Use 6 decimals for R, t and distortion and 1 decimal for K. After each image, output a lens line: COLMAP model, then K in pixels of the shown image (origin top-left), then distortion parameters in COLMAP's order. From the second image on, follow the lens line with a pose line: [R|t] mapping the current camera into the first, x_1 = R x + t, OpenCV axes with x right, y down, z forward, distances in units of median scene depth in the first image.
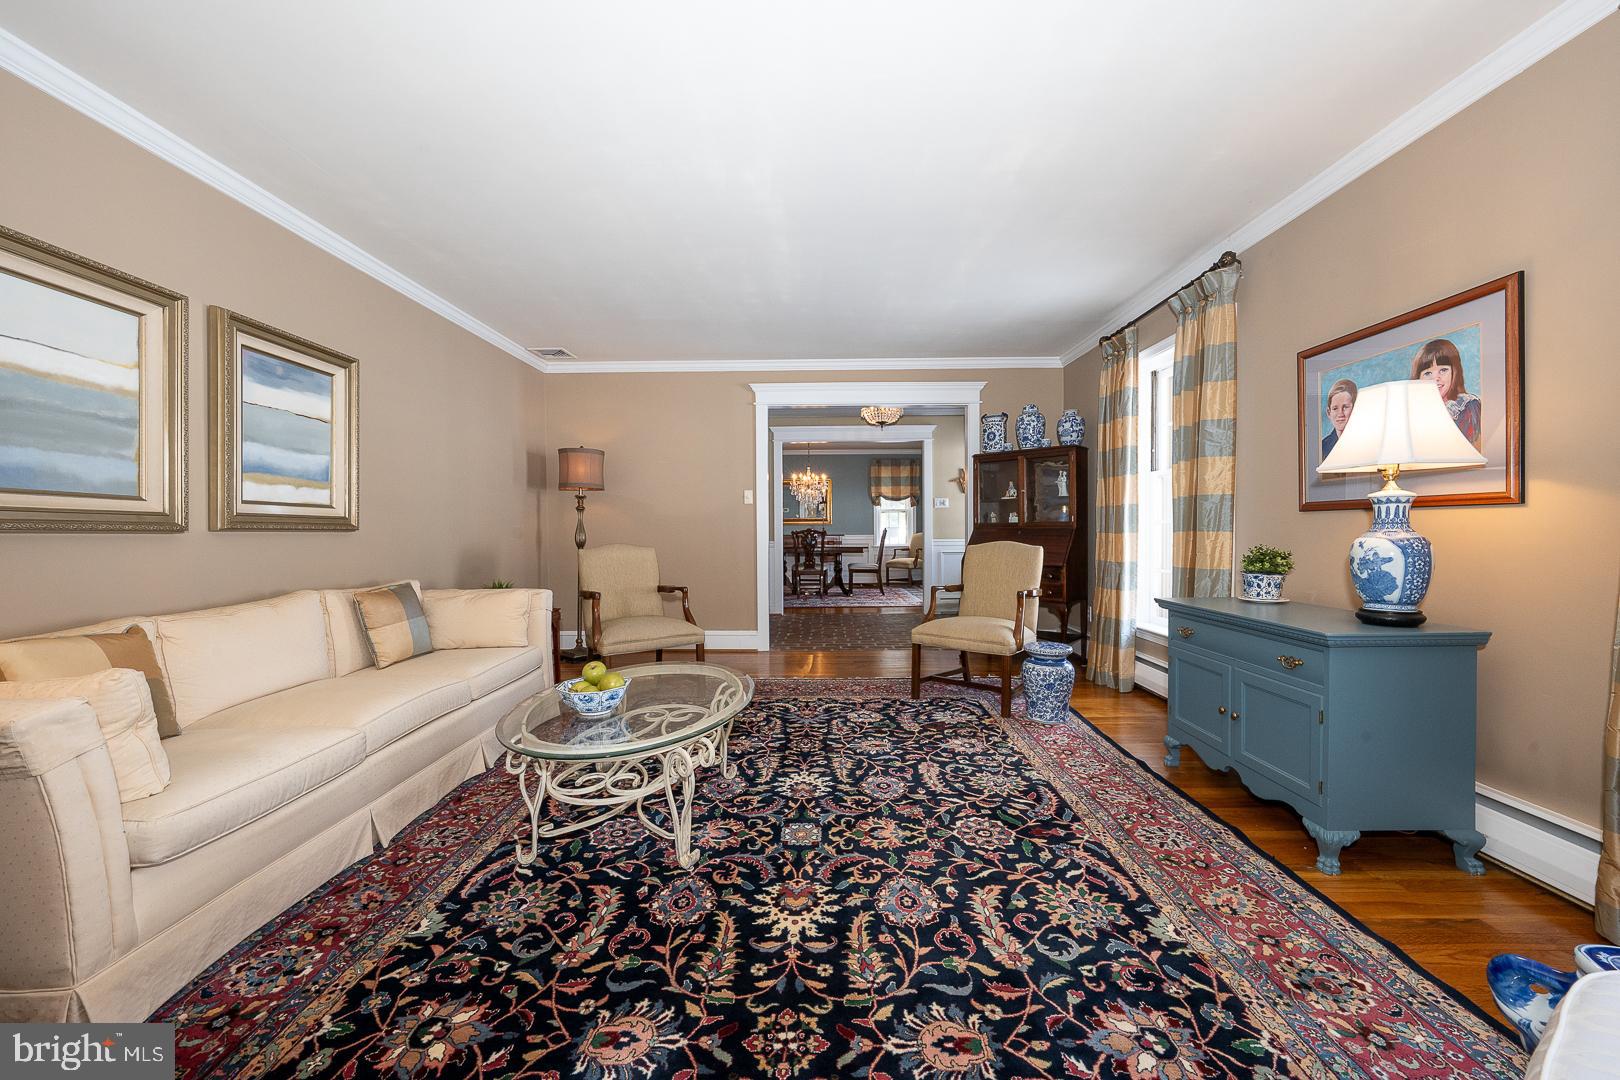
lens RADIAL K [[591.7, 0, 810.0], [0, 591.7, 540.0], [0, 0, 1]] dist [-0.001697, -0.000127]
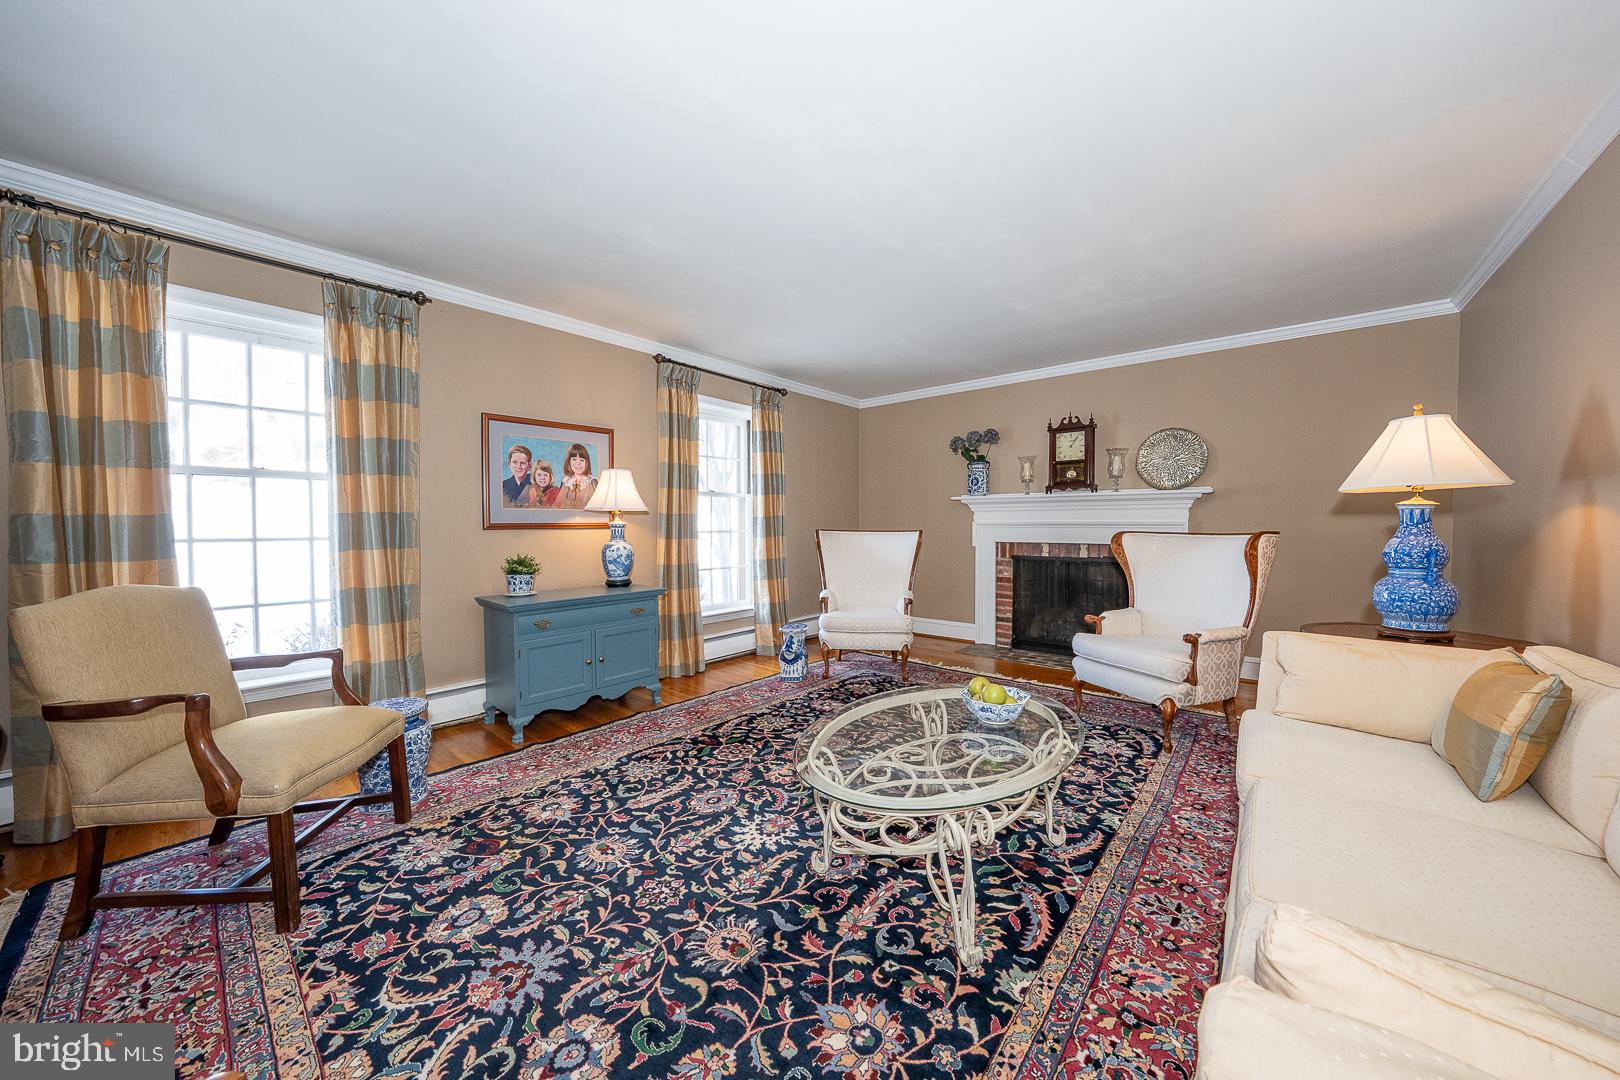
lens RADIAL K [[555.5, 0, 810.0], [0, 555.5, 540.0], [0, 0, 1]] dist [-0.000347, 0.000039]
pose [[-0.755476, -0.012258, 0.655061, -0.612235], [0.019973, 0.998929, 0.041728, -0.066973], [-0.654871, 0.044608, -0.754423, 1.570611]]
